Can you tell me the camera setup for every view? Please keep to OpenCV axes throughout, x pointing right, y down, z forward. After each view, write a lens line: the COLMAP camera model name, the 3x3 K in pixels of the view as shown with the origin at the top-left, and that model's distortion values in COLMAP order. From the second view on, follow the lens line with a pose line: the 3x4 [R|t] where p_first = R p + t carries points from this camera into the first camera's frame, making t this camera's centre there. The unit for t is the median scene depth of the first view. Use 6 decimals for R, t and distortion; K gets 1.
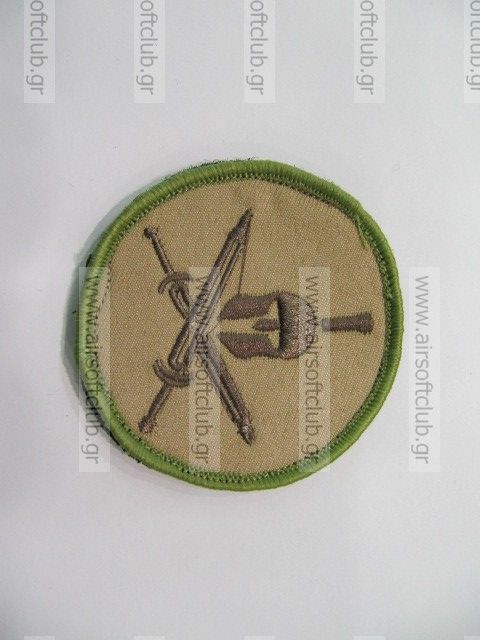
lens RADIAL K [[524.2, 0, 240.0], [0, 524.2, 320.0], [0, 0, 1]] dist [0.002252, 0.001804]
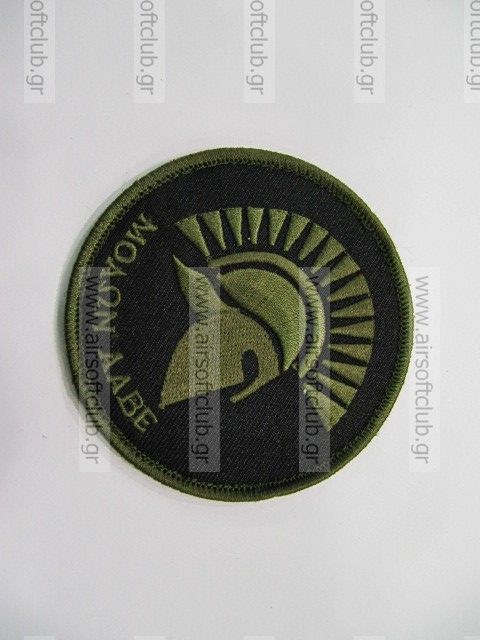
lens RADIAL K [[524.2, 0, 240.0], [0, 524.2, 320.0], [0, 0, 1]] dist [0.002252, 0.001804]
pose [[0.999997, -0.000865, -0.002371, 1.826140], [0.000865, 1.000000, -0.000186, 0.001757], [0.002371, 0.000184, 0.999997, 0.002943]]
